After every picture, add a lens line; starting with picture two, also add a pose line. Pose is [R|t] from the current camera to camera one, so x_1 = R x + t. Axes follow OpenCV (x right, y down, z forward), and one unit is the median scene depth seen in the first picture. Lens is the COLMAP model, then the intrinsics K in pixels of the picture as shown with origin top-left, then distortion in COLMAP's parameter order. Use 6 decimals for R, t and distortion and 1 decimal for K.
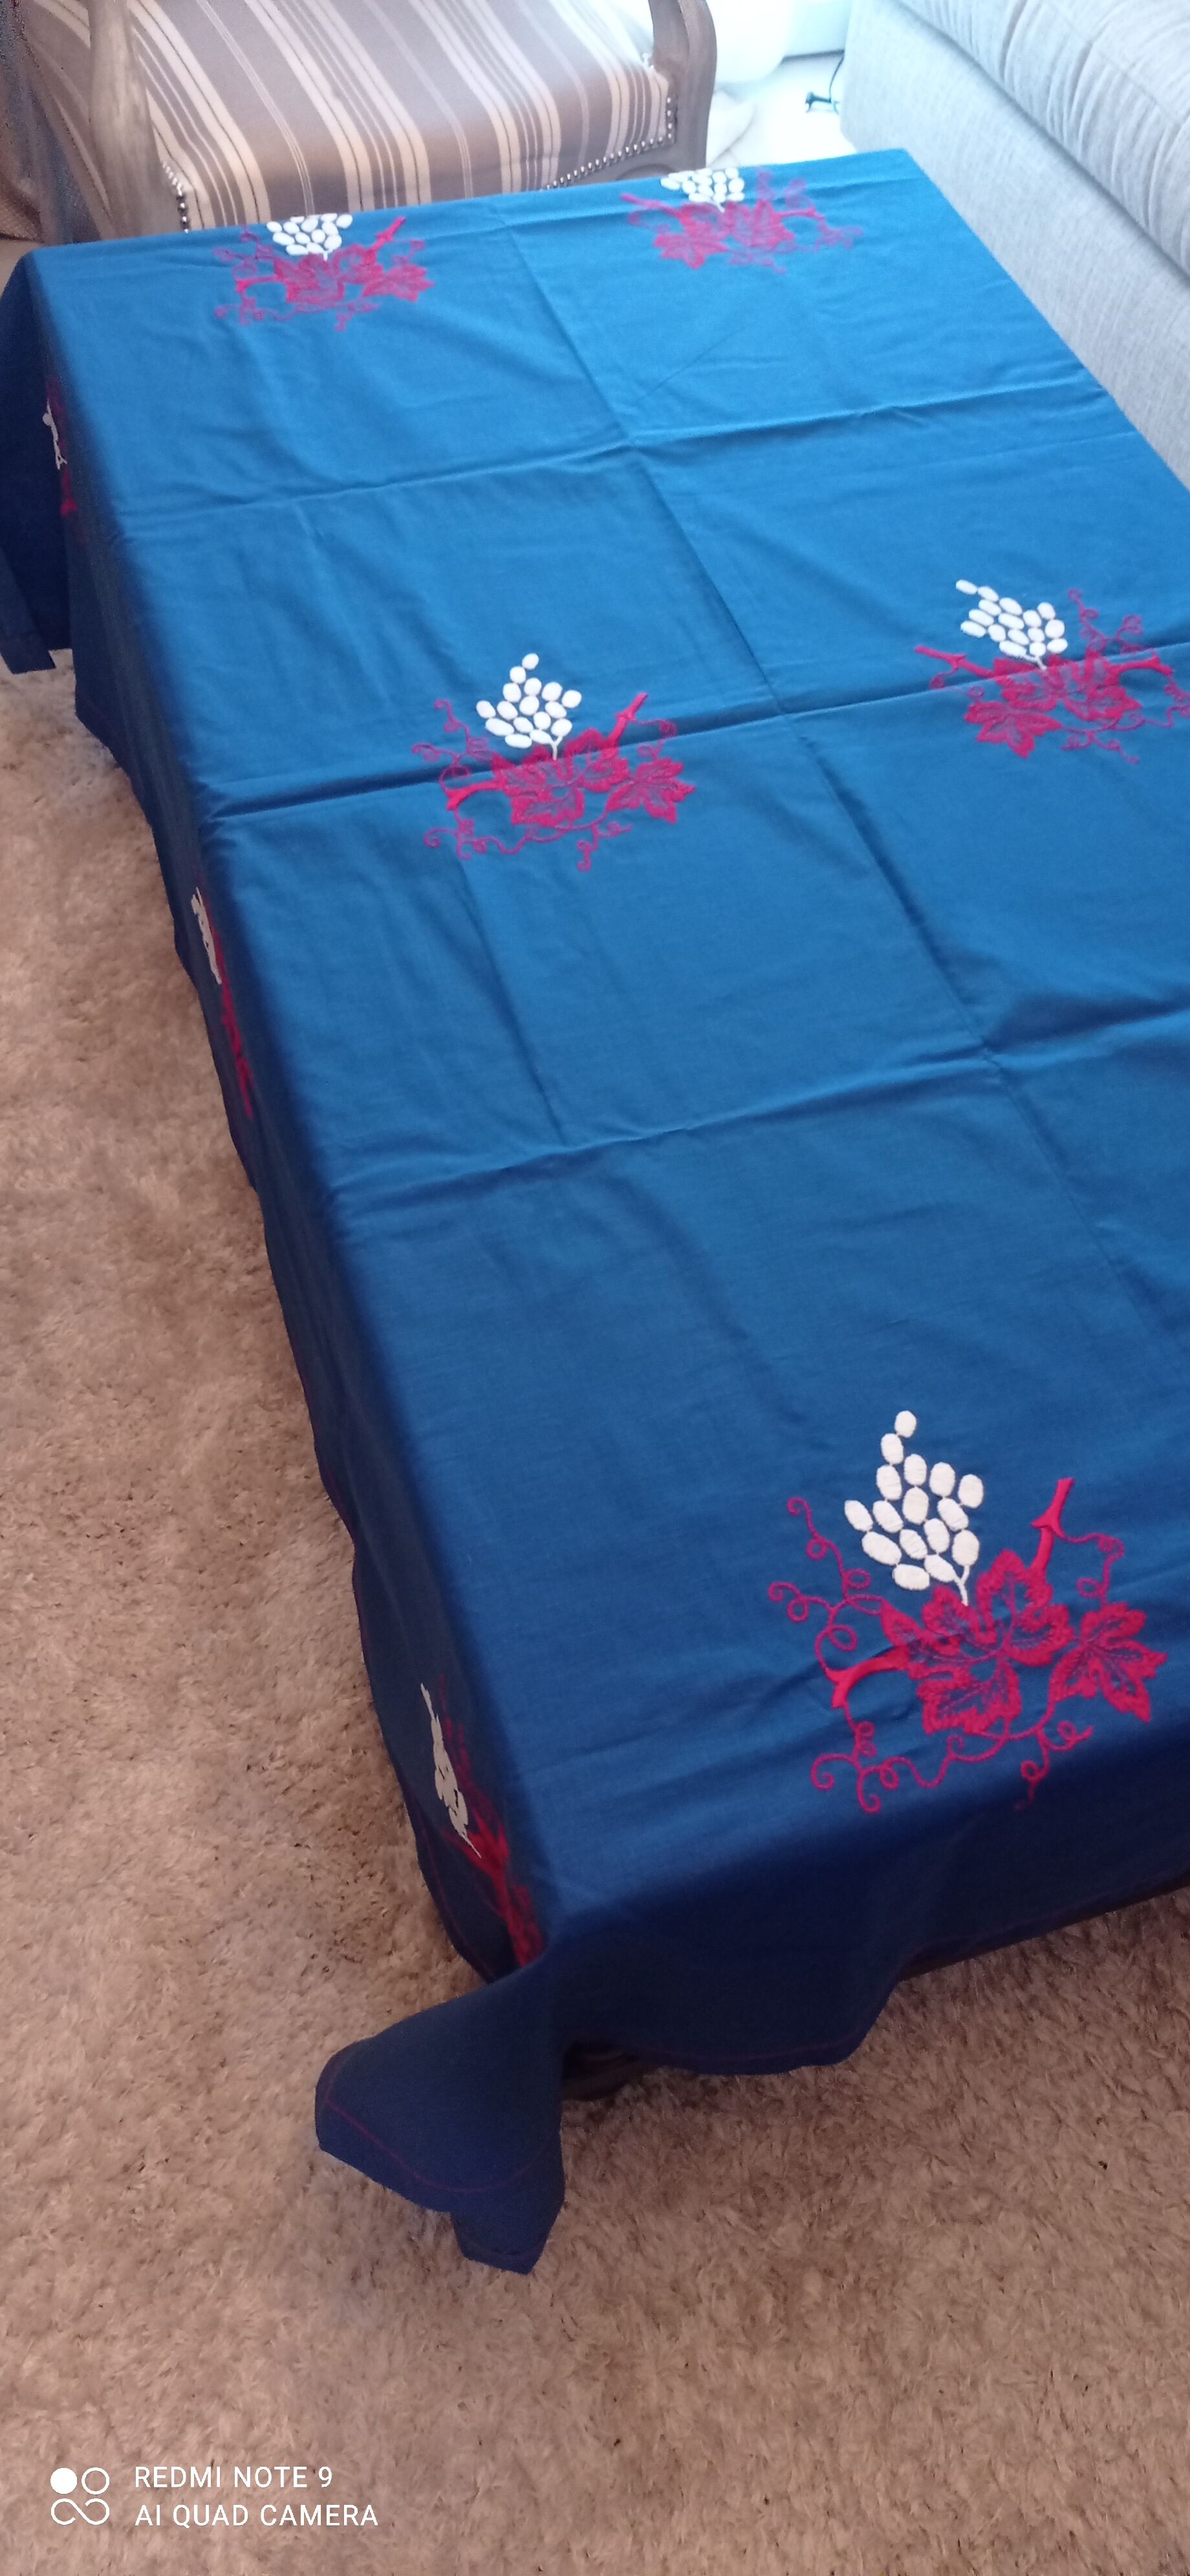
lens RADIAL K [[1917.9, 0, 581.5], [0, 1917.9, 1282.1], [0, 0, 1]] dist [0.005870, -0.012687]
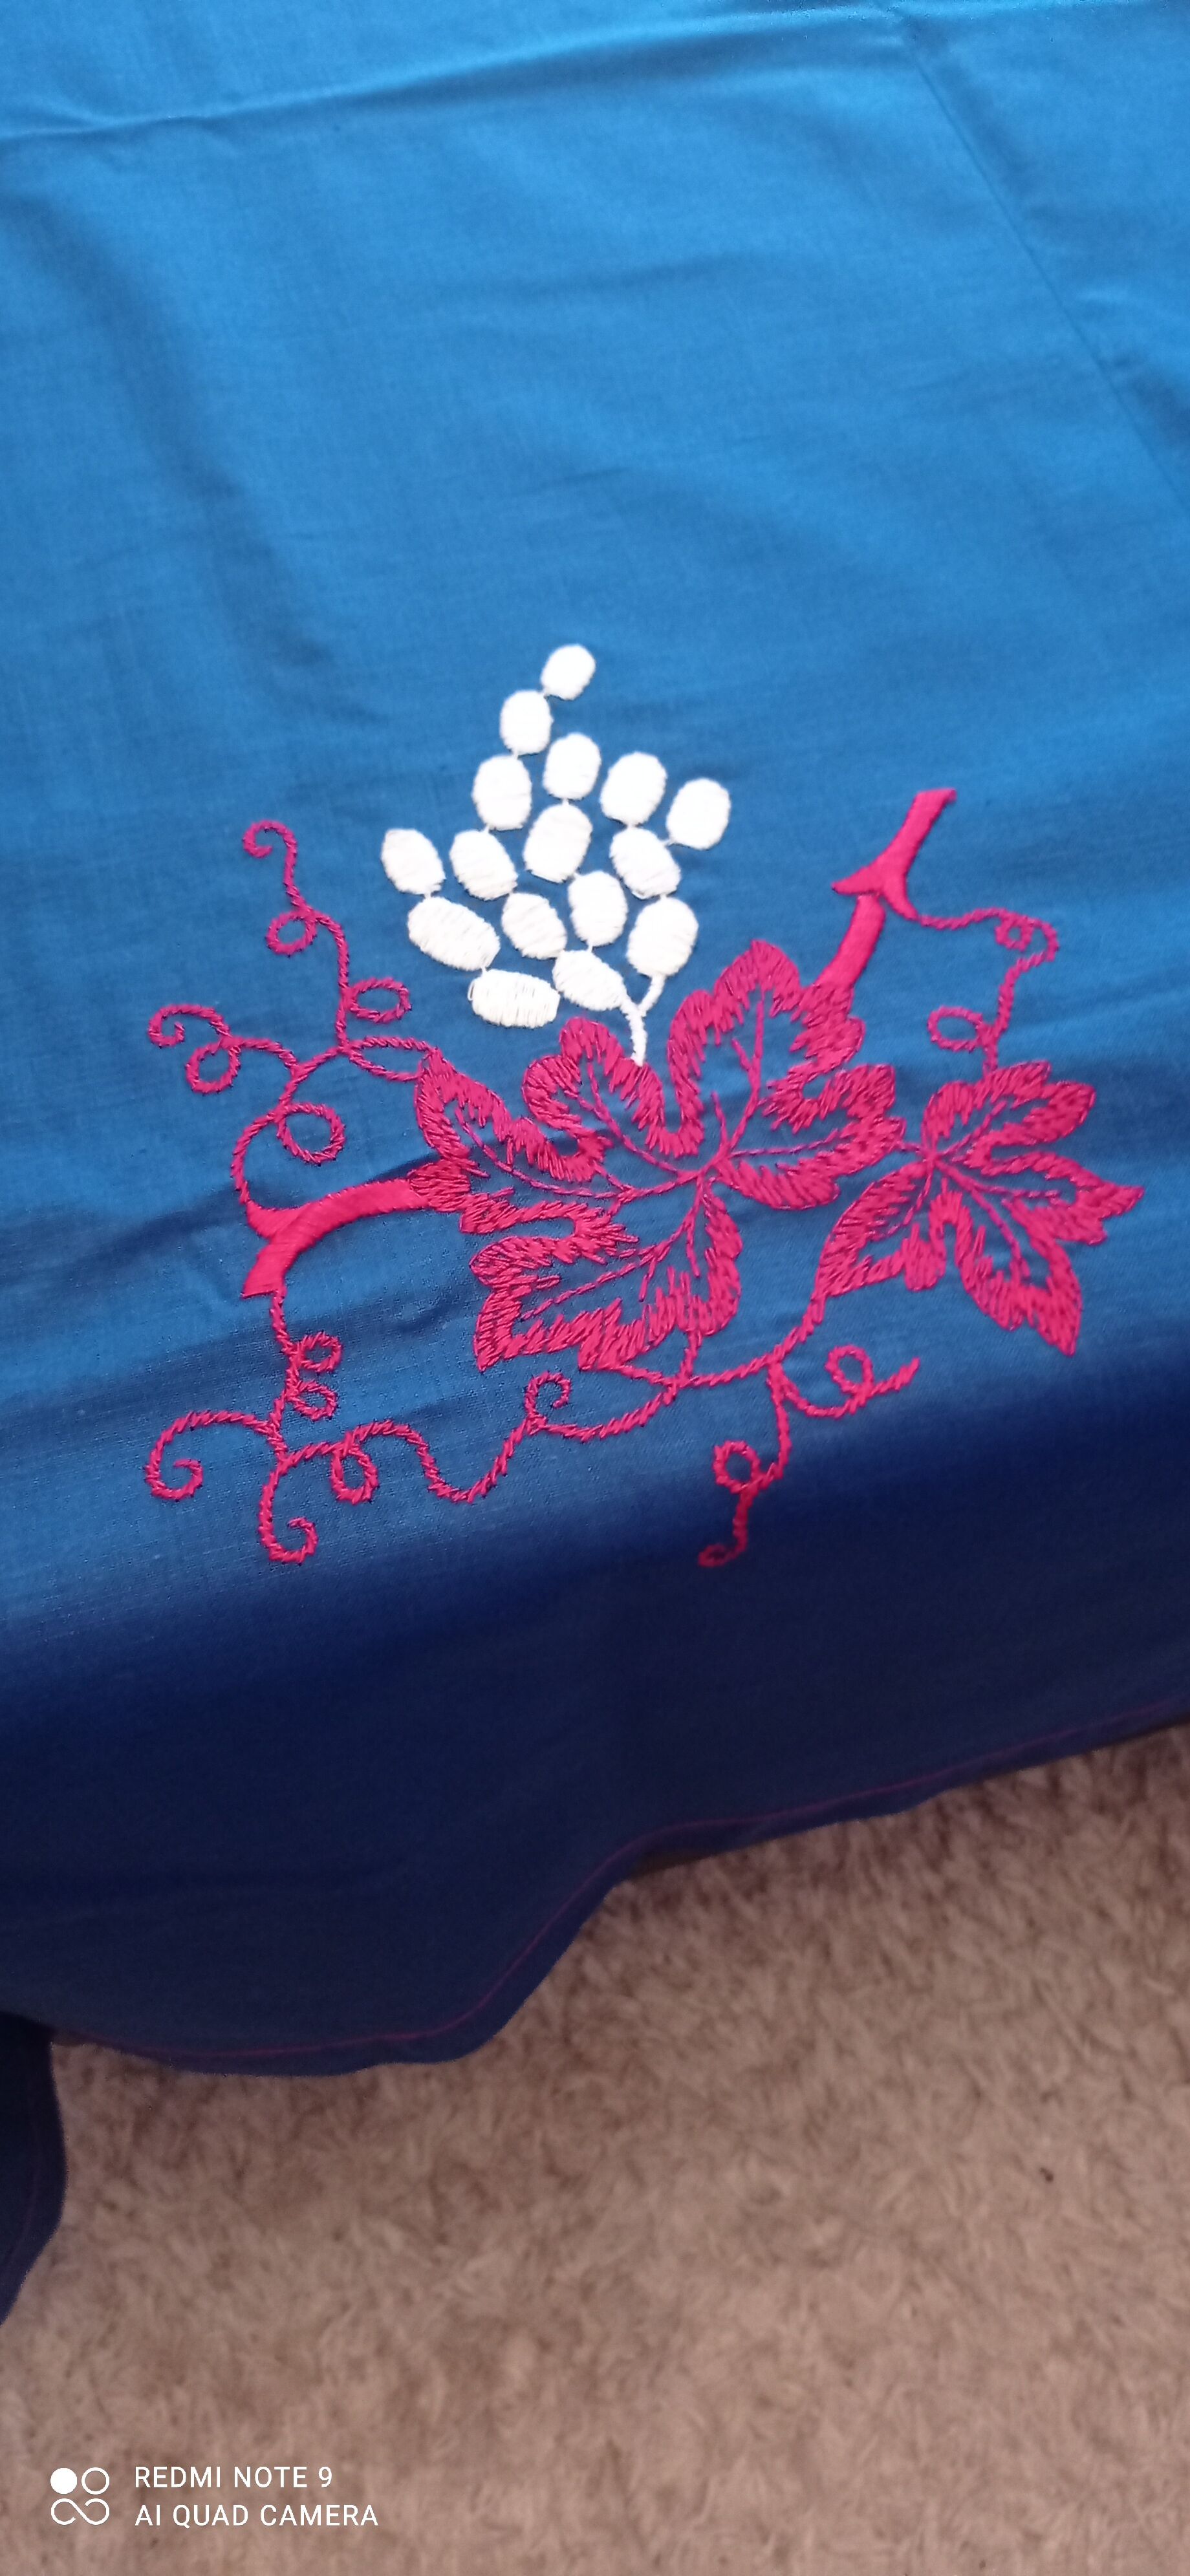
lens RADIAL K [[1917.9, 0, 599.6], [0, 1917.9, 1304.2], [0, 0, 1]] dist [0.005870, -0.012687]
pose [[0.998209, 0.024929, -0.054378, 0.171713], [-0.017515, 0.990990, 0.132786, 0.131826], [0.057198, -0.131596, 0.989652, 0.480114]]
